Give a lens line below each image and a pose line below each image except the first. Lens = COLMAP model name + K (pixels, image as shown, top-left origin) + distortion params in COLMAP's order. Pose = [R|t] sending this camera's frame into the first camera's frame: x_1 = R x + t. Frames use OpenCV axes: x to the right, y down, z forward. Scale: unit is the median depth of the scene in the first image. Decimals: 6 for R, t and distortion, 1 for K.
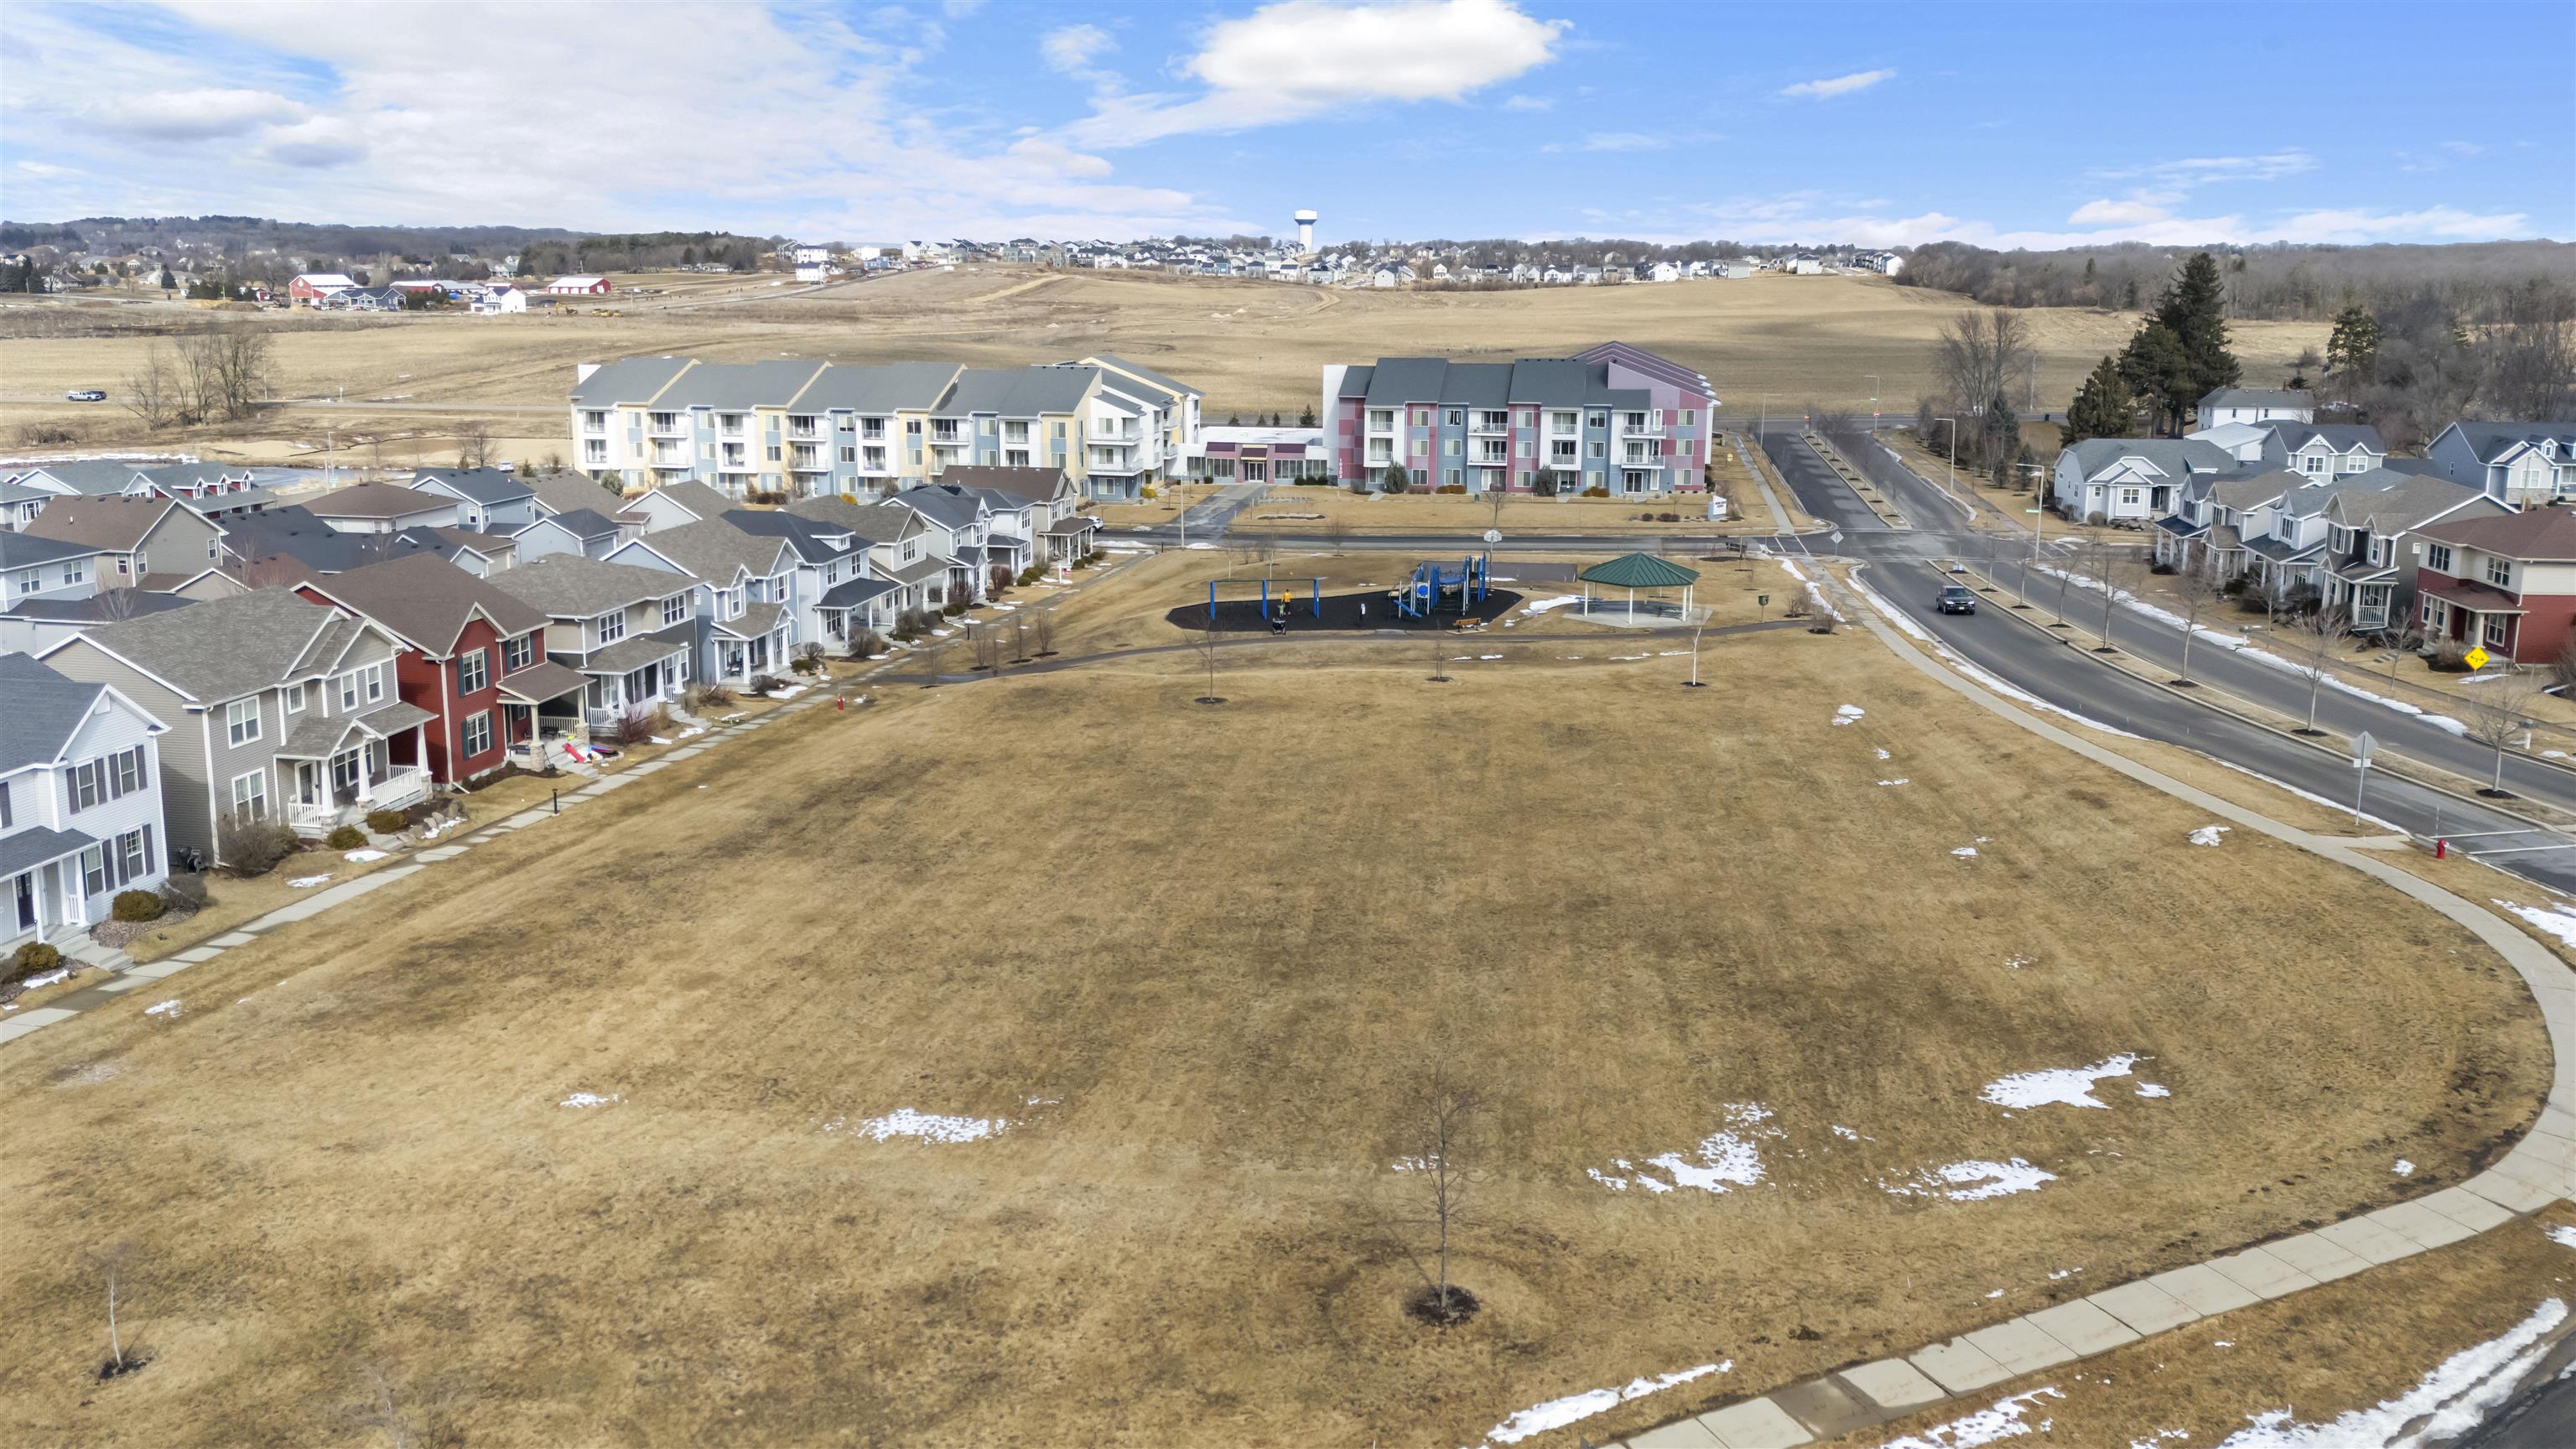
lens RADIAL K [[1862.0, 0, 1288.0], [0, 1862.0, 724.5], [0, 0, 1]] dist [0.130819, -0.190726]
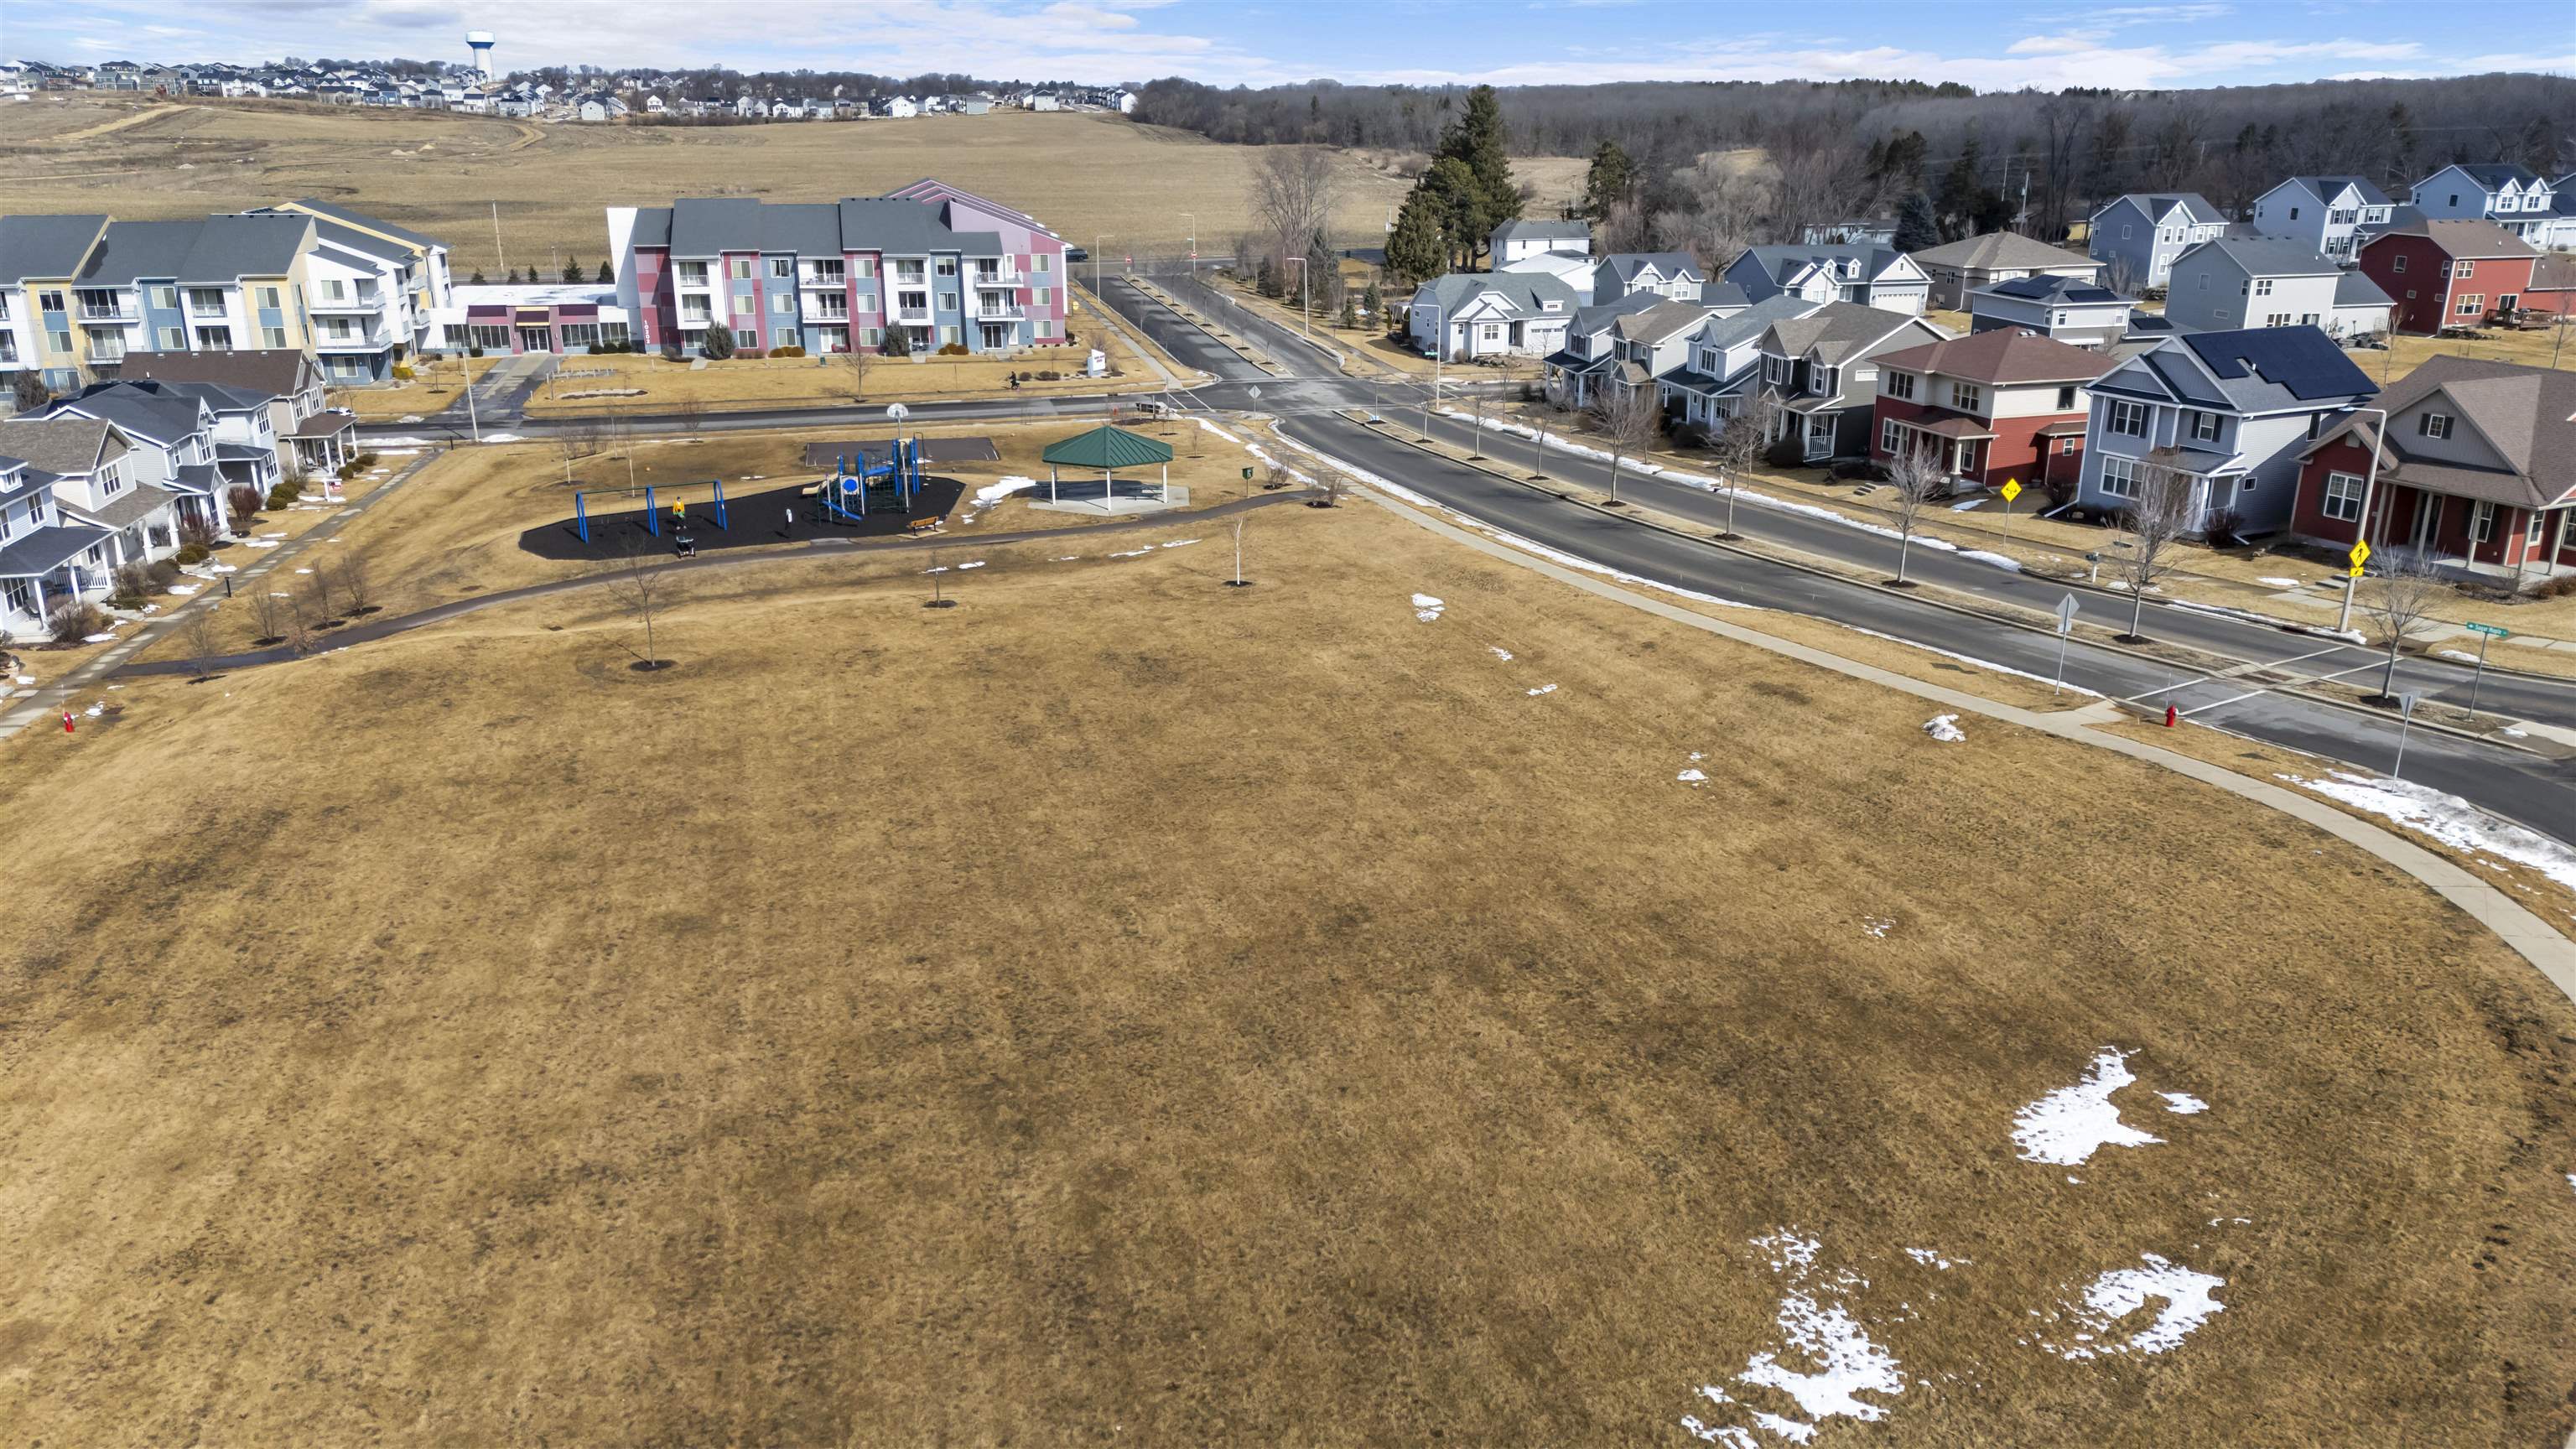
lens RADIAL K [[1835.4, 0, 1283.5], [0, 1835.4, 776.3], [0, 0, 1]] dist [0.060245, -0.049632]
pose [[0.922675, -0.133013, 0.361909, -0.044784], [0.092525, 0.987568, 0.127074, -0.021717], [-0.374313, -0.083763, 0.923512, 0.115133]]
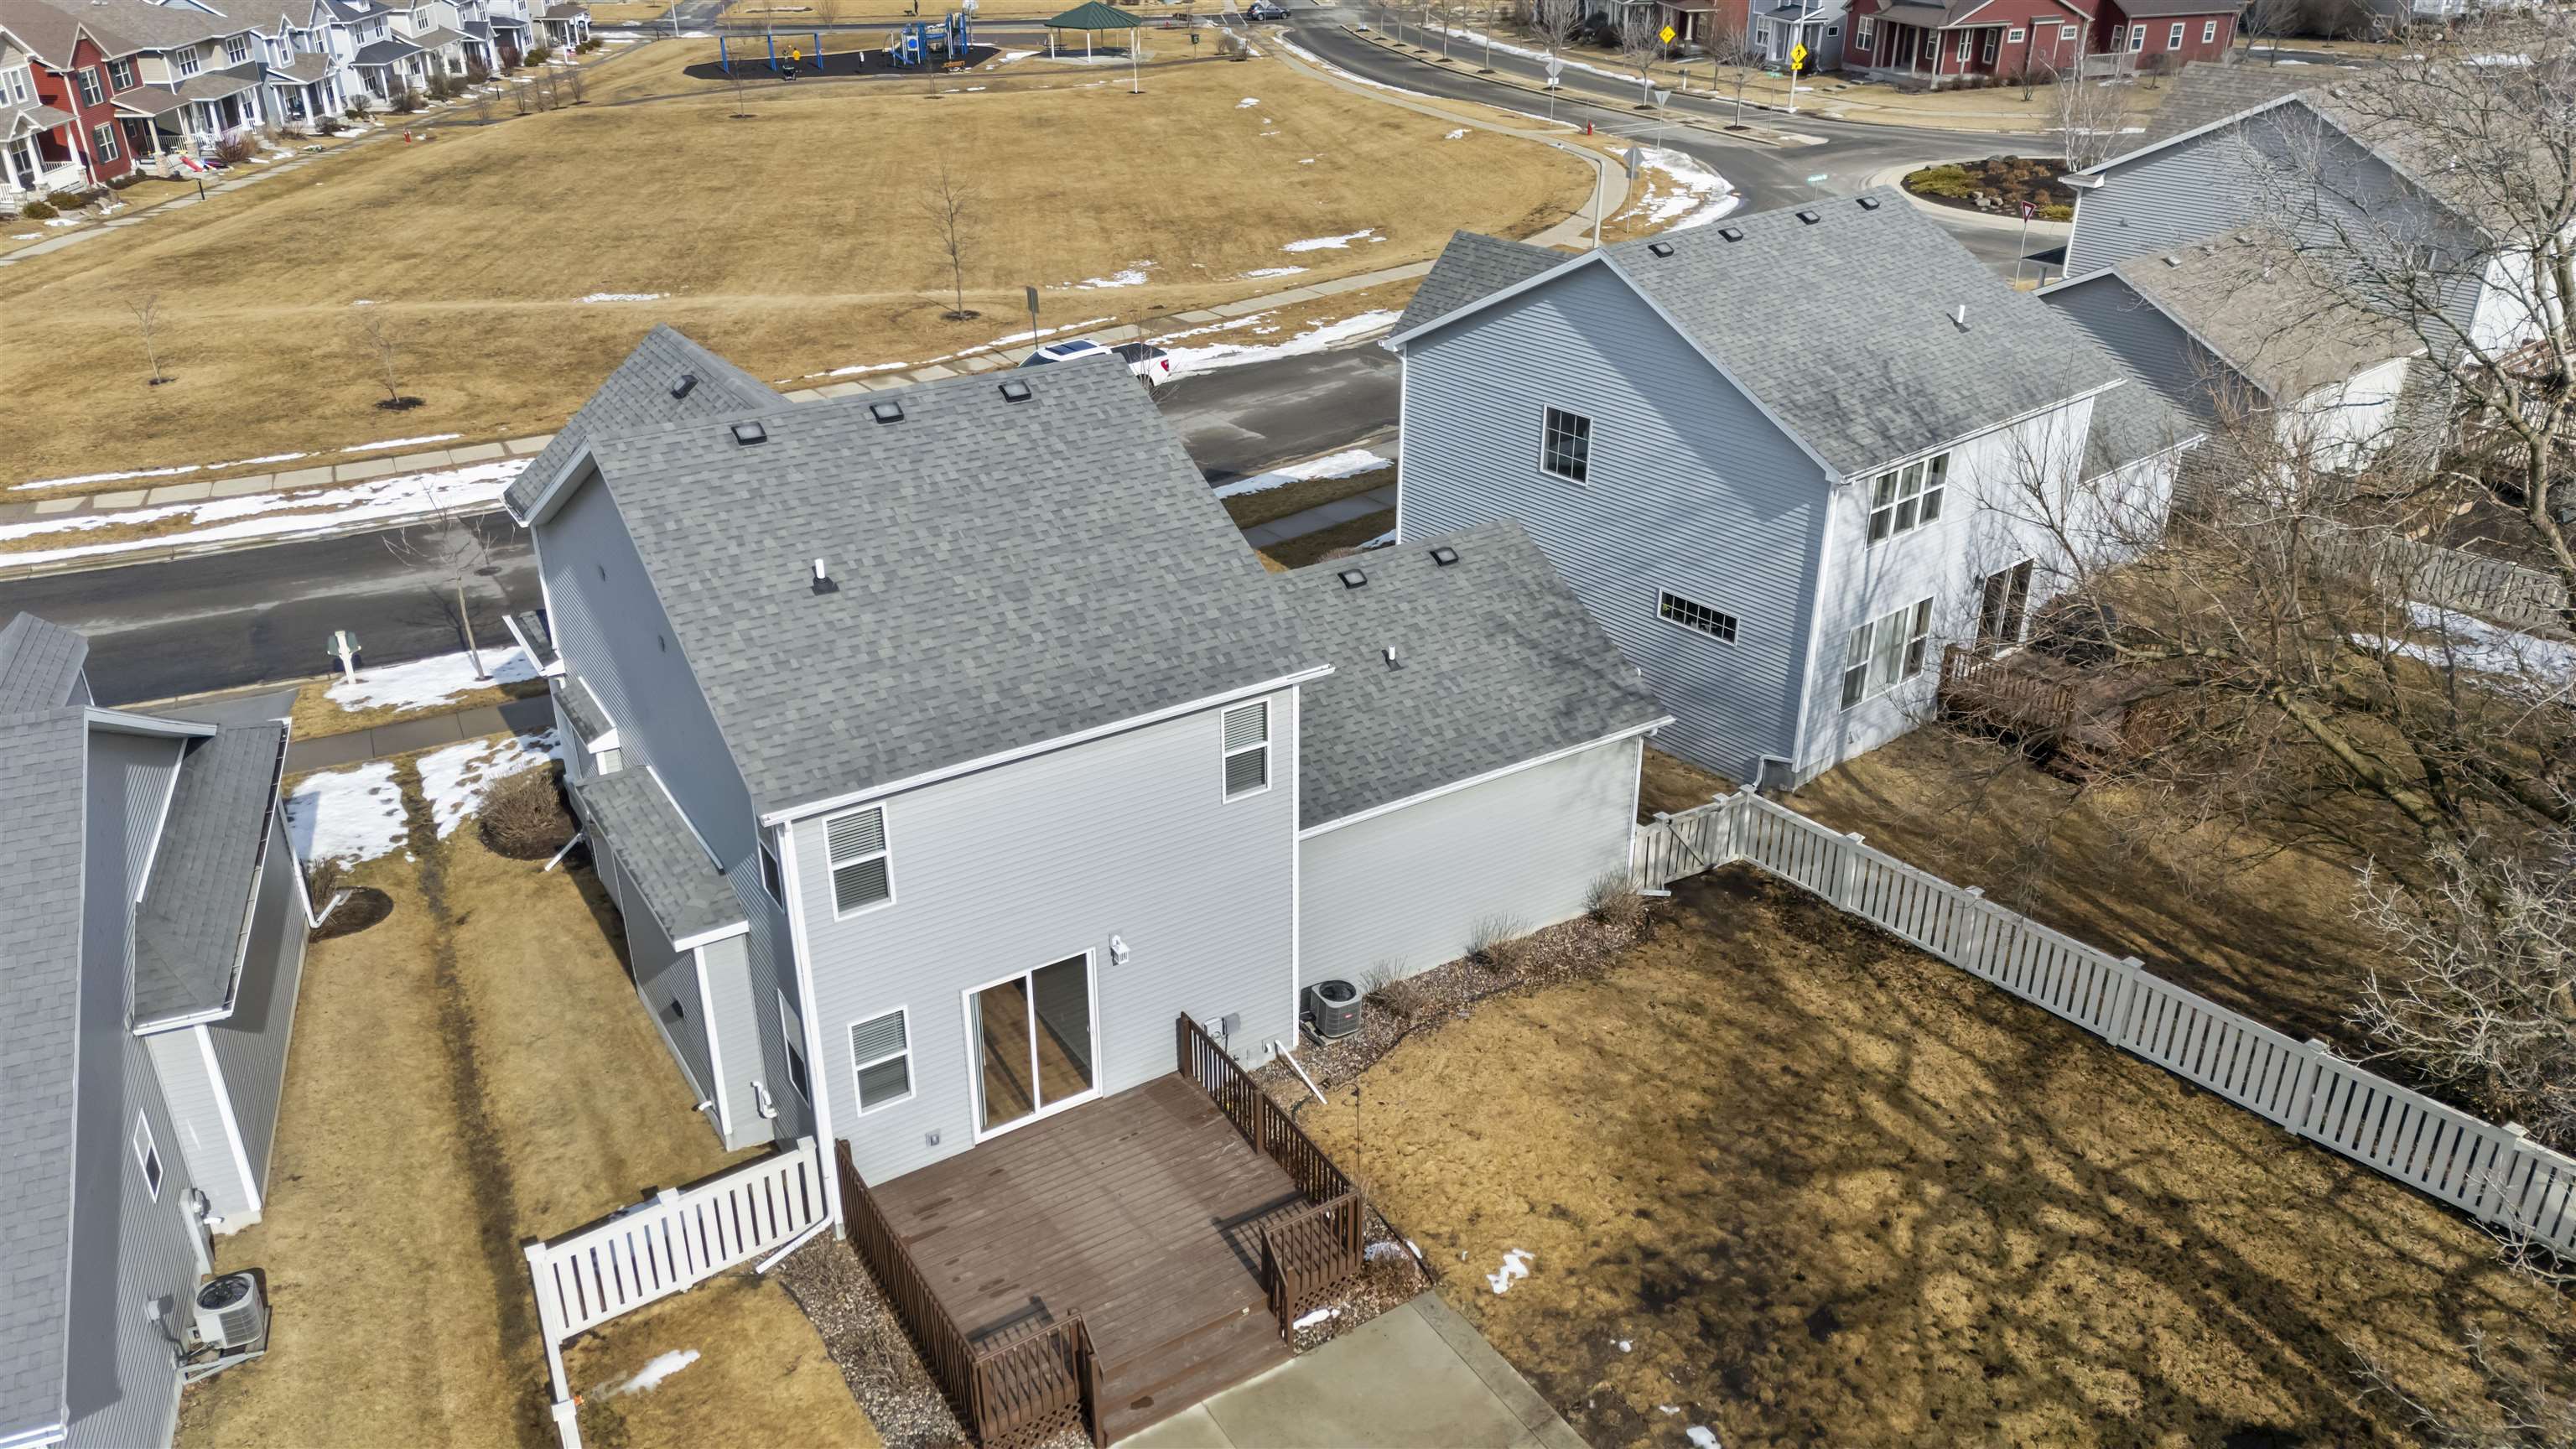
lens RADIAL K [[1835.4, 0, 1283.5], [0, 1835.4, 776.3], [0, 0, 1]] dist [0.060245, -0.049632]
pose [[0.966266, -0.120932, 0.227390, -0.015234], [0.060957, 0.965205, 0.254291, 0.062921], [-0.250230, -0.231852, 0.940016, -0.171311]]
